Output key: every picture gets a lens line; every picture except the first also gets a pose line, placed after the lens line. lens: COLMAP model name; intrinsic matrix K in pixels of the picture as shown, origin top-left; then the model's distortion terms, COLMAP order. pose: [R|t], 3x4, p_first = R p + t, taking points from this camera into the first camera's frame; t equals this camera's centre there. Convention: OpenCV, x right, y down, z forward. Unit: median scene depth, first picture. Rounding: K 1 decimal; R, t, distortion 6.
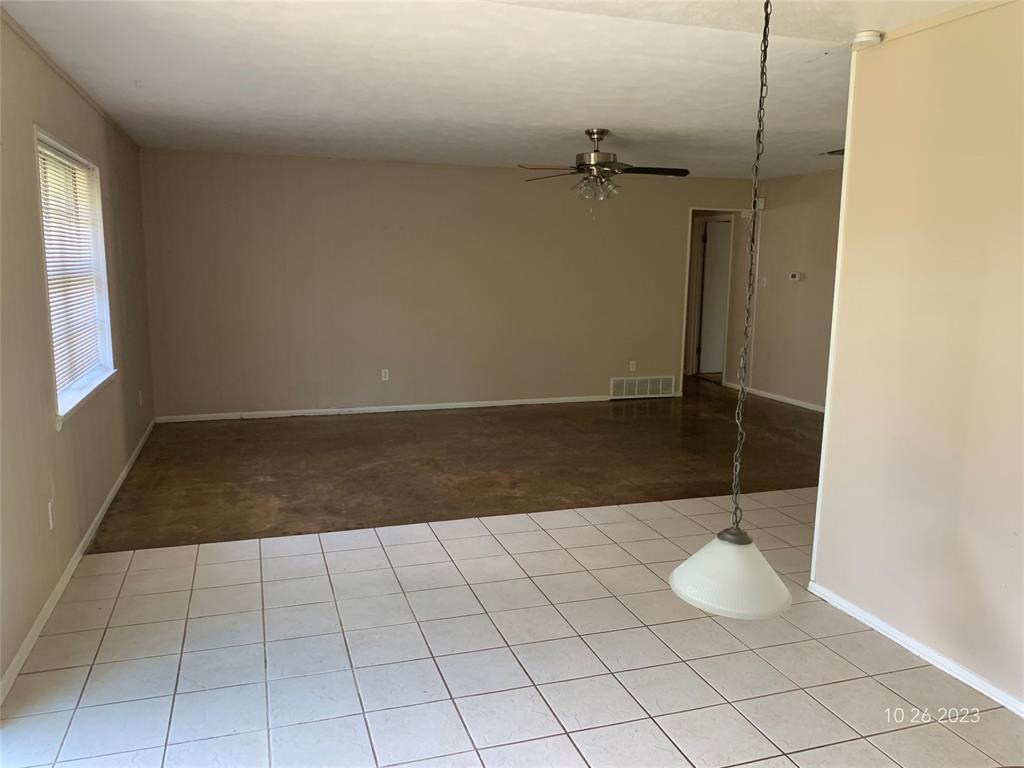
lens RADIAL K [[780.9, 0, 515.5], [0, 780.9, 375.0], [0, 0, 1]] dist [0.029657, -0.038578]
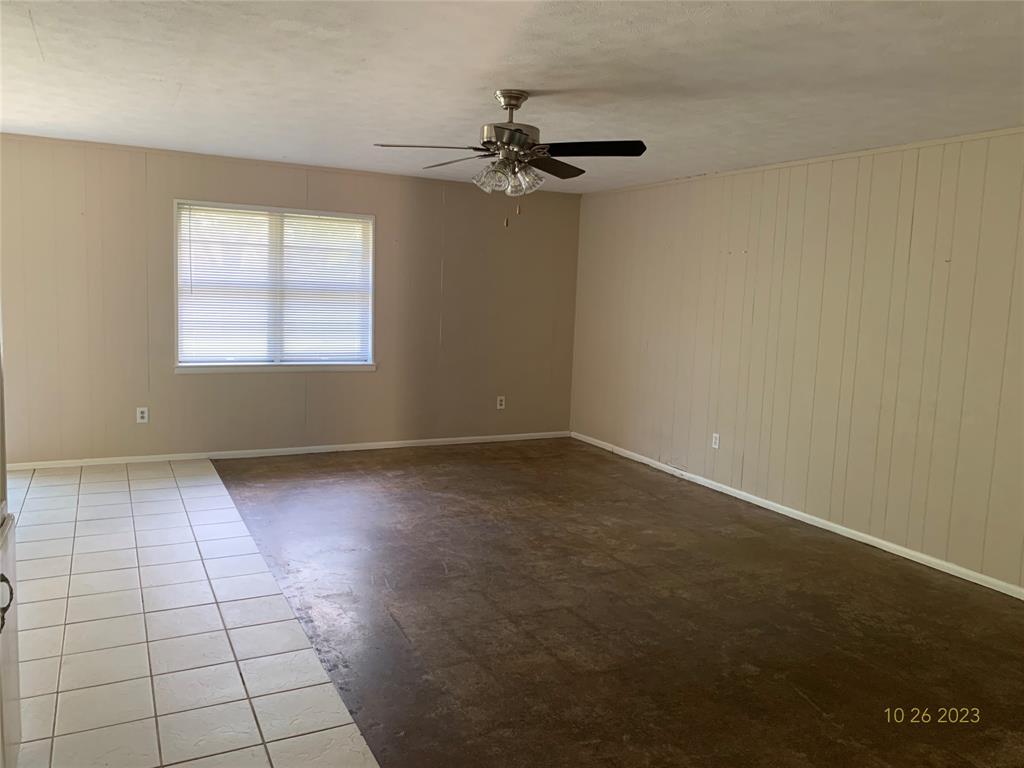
lens RADIAL K [[780.9, 0, 516.4], [0, 780.9, 395.2], [0, 0, 1]] dist [0.029657, -0.038578]
pose [[0.149966, 0.133992, -0.979569, 0.727526], [-0.179313, 0.978029, 0.106329, -0.119664], [0.972295, 0.159704, 0.170698, 0.866505]]
